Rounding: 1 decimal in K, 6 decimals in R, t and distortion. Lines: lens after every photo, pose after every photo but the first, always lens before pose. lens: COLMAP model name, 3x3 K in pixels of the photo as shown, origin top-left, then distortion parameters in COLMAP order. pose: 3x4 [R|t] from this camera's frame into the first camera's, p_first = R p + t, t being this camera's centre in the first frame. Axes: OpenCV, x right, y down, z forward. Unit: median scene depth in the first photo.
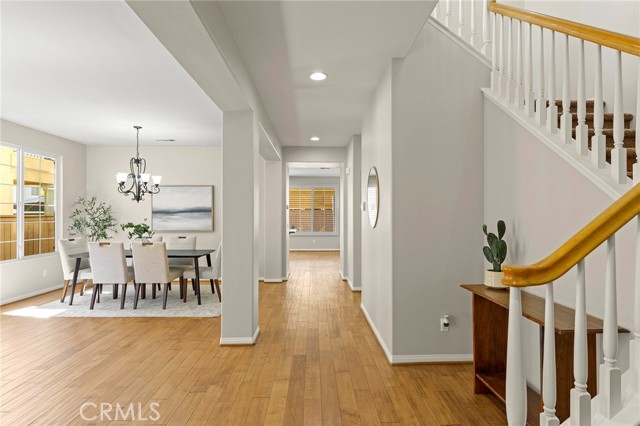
lens RADIAL K [[329.2, 0, 323.0], [0, 329.2, 213.5], [0, 0, 1]] dist [-0.002762, 0.001331]
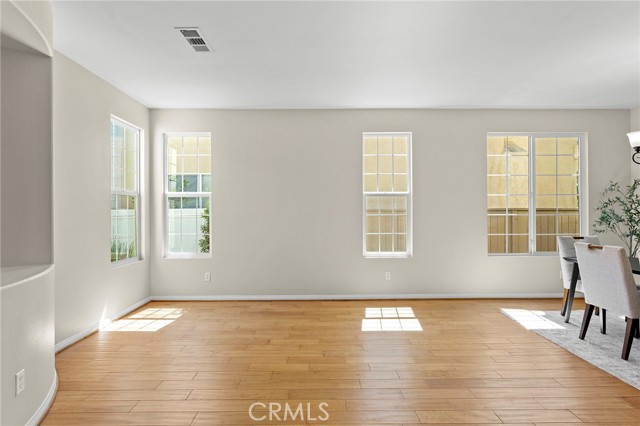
lens RADIAL K [[312.2, 0, 318.2], [0, 312.2, 214.6], [0, 0, 1]] dist [-0.002931, 0.001748]
pose [[-0.017549, 0.002861, -0.999842, -0.029386], [0.008757, 0.999958, 0.002707, 0.018553], [0.999808, -0.008708, -0.017573, 0.404582]]
